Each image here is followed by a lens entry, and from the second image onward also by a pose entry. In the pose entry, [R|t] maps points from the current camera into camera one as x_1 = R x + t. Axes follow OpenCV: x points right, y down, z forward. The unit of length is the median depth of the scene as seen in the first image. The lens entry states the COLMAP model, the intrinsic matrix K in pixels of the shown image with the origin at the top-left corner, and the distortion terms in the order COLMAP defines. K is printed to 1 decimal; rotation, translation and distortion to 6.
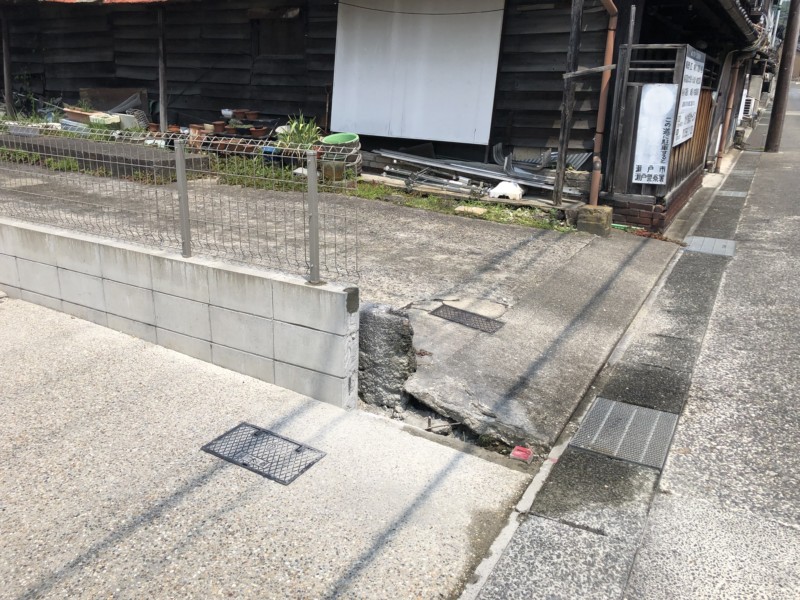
lens RADIAL K [[654.8, 0, 397.4], [0, 654.8, 298.4], [0, 0, 1]] dist [0.019502, -0.001874]
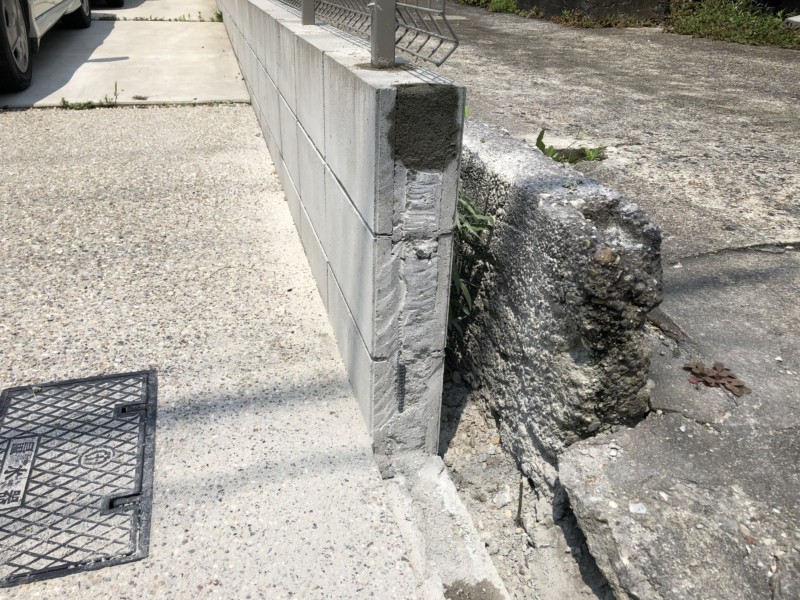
lens RADIAL K [[662.2, 0, 397.4], [0, 662.2, 300.6], [0, 0, 1]] dist [0.021336, -0.004869]
pose [[0.715040, 0.308652, -0.627257, 0.071400], [-0.221738, 0.951060, 0.215215, 0.008431], [0.662986, -0.014800, 0.748486, 0.401590]]
